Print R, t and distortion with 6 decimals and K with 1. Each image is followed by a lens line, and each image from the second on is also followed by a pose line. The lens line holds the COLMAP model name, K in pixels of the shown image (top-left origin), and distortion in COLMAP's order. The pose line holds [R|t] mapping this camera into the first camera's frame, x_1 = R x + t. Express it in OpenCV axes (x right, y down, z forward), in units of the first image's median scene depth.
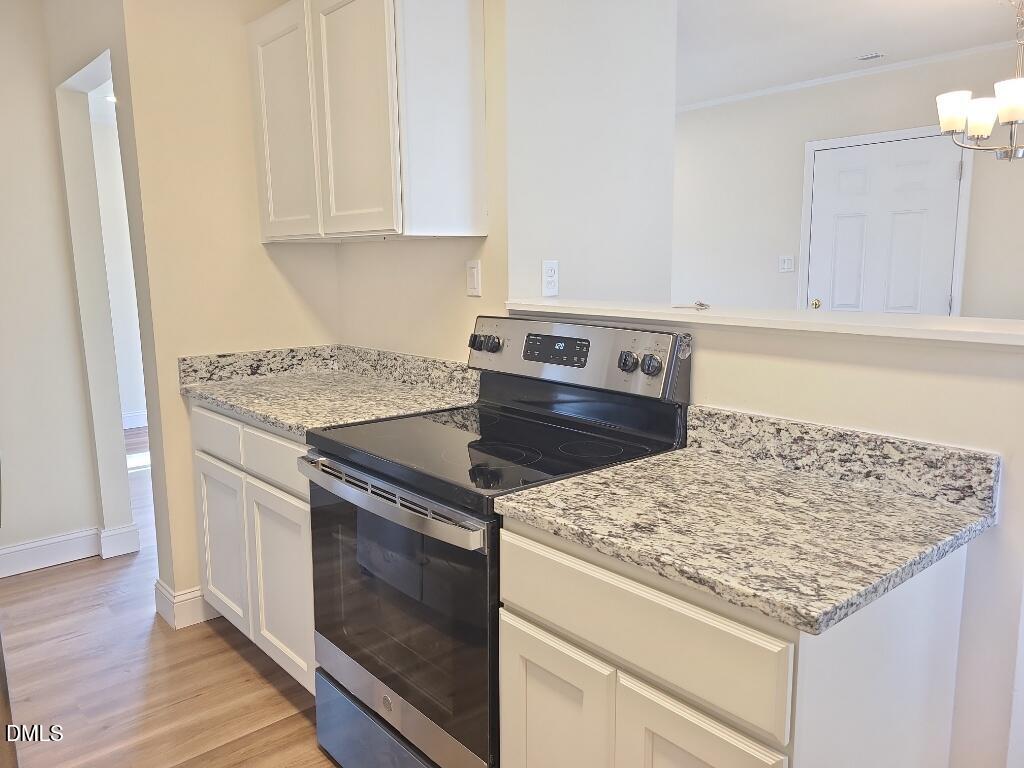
lens RADIAL K [[774.0, 0, 511.7], [0, 774.0, 383.5], [0, 0, 1]] dist [0.063264, -0.031109]
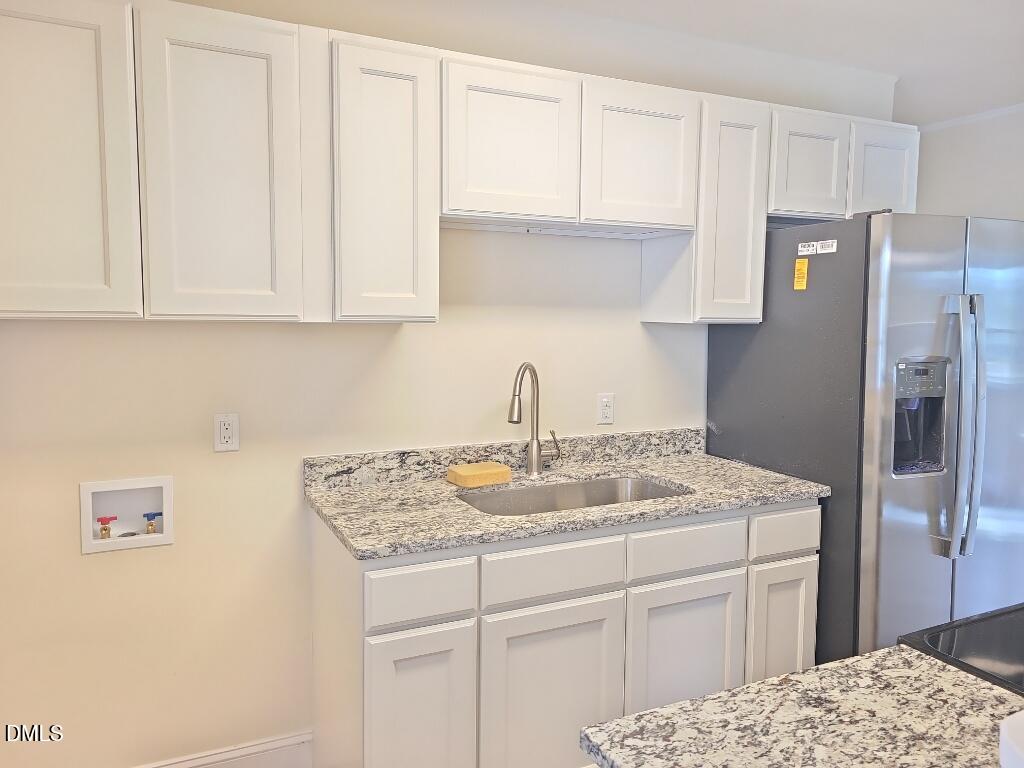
lens RADIAL K [[774.0, 0, 512.2], [0, 774.0, 381.7], [0, 0, 1]] dist [0.063264, -0.031109]
pose [[-0.259914, 0.087257, -0.961681, 1.024004], [-0.162536, 0.977746, 0.132644, -0.213115], [0.951854, 0.190784, -0.239947, 0.790015]]
